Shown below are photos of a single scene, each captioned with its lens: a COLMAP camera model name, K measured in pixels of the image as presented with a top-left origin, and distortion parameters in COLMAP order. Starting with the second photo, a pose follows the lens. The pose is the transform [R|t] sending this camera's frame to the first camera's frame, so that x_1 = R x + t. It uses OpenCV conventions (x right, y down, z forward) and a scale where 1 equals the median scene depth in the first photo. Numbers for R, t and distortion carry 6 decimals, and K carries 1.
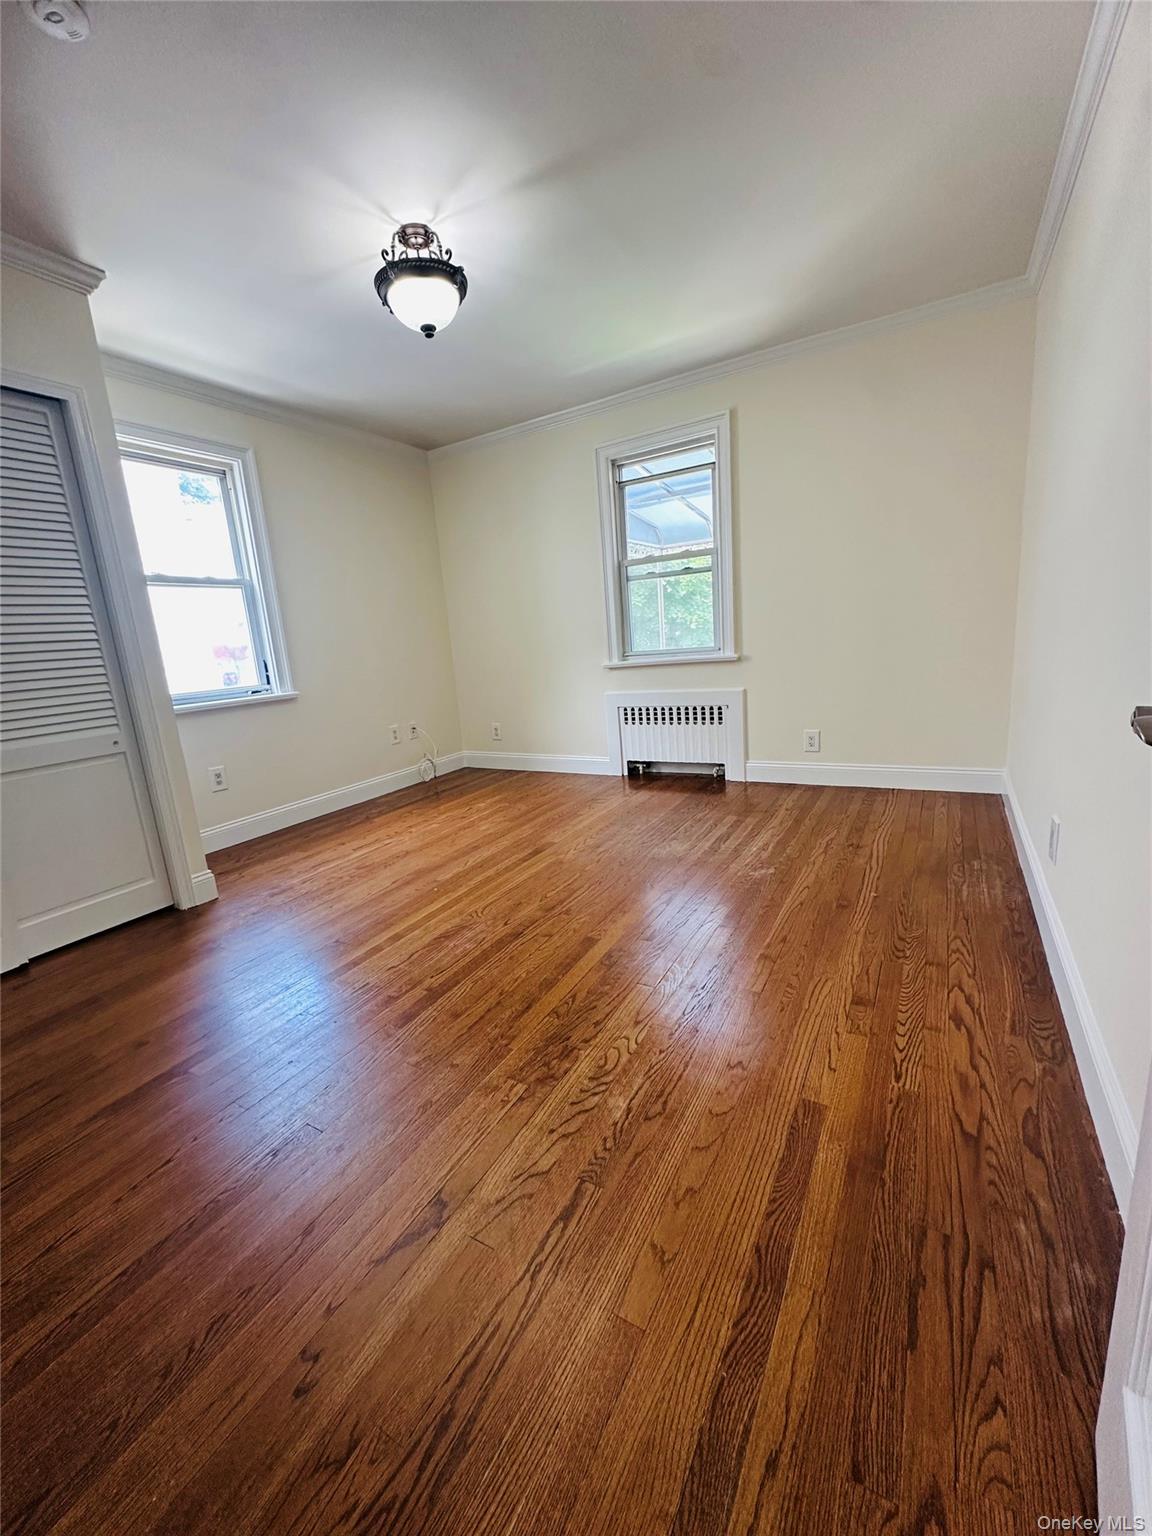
lens RADIAL K [[614.3, 0, 576.0], [0, 614.3, 768.0], [0, 0, 1]] dist [-0.001168, -0.000179]
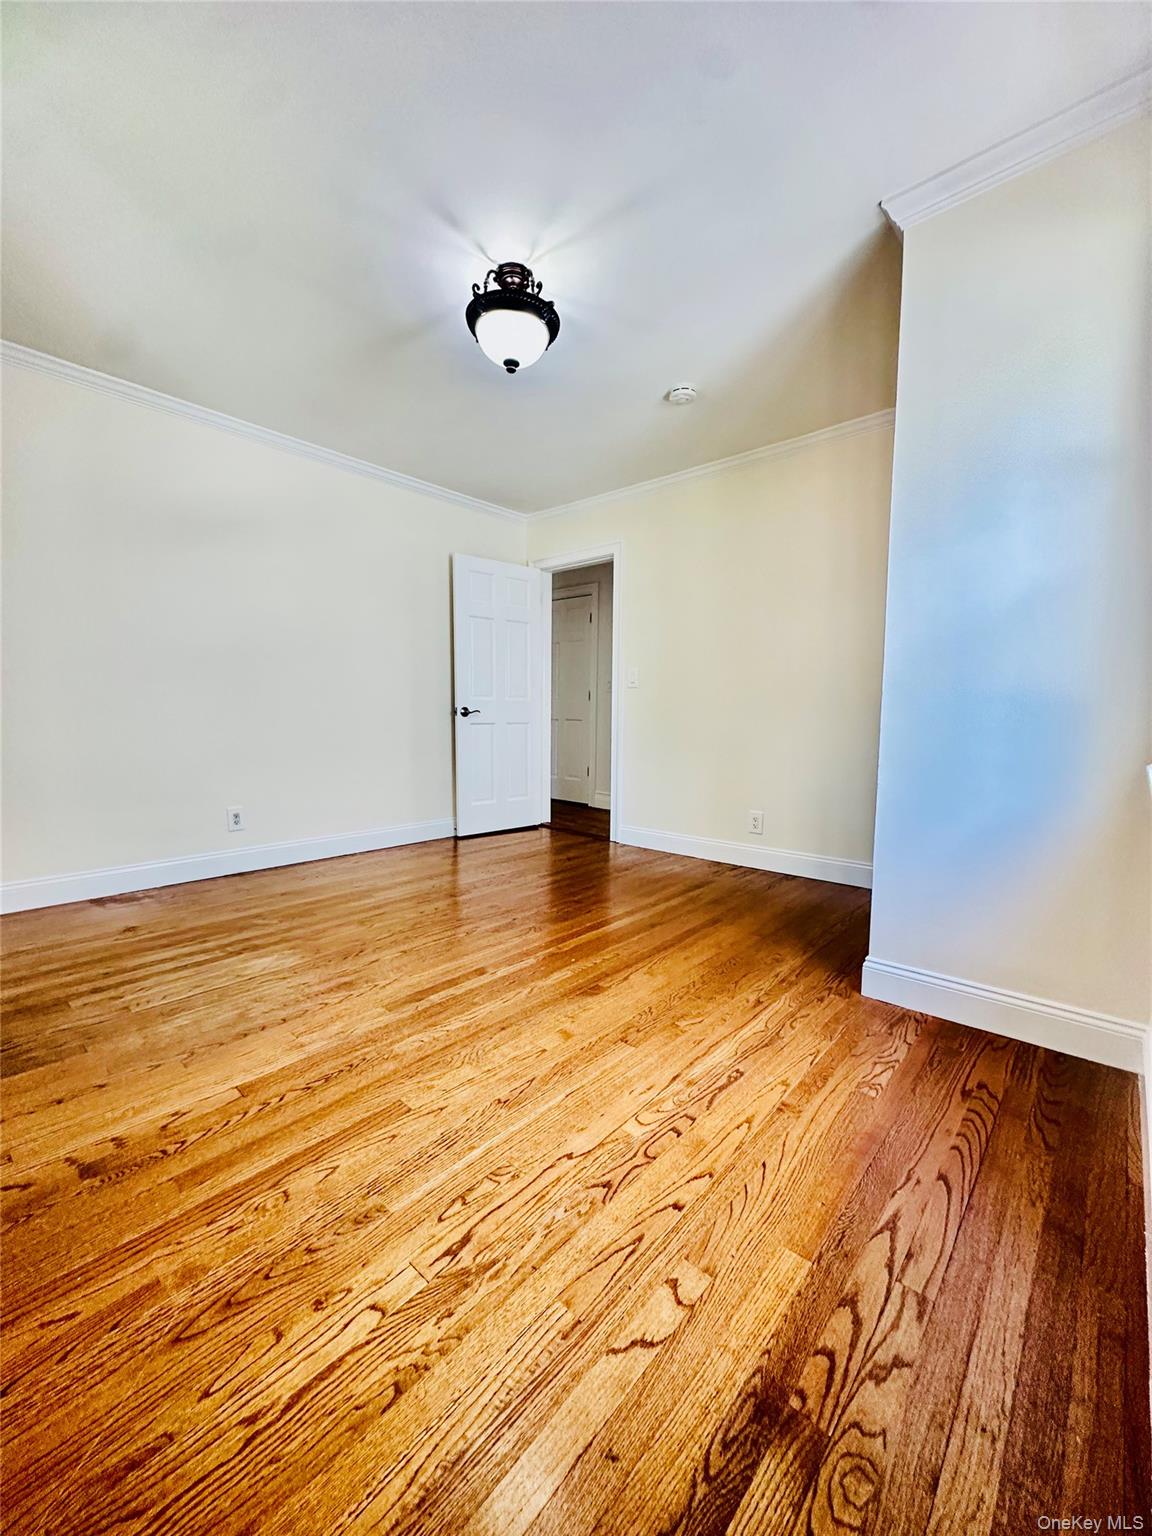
lens RADIAL K [[614.3, 0, 576.0], [0, 614.3, 768.0], [0, 0, 1]] dist [-0.001168, -0.000179]
pose [[-0.976663, 0.046872, 0.209599, -0.380152], [0.106549, 0.953080, 0.283347, -0.275348], [-0.186484, 0.299067, -0.935833, 1.539087]]
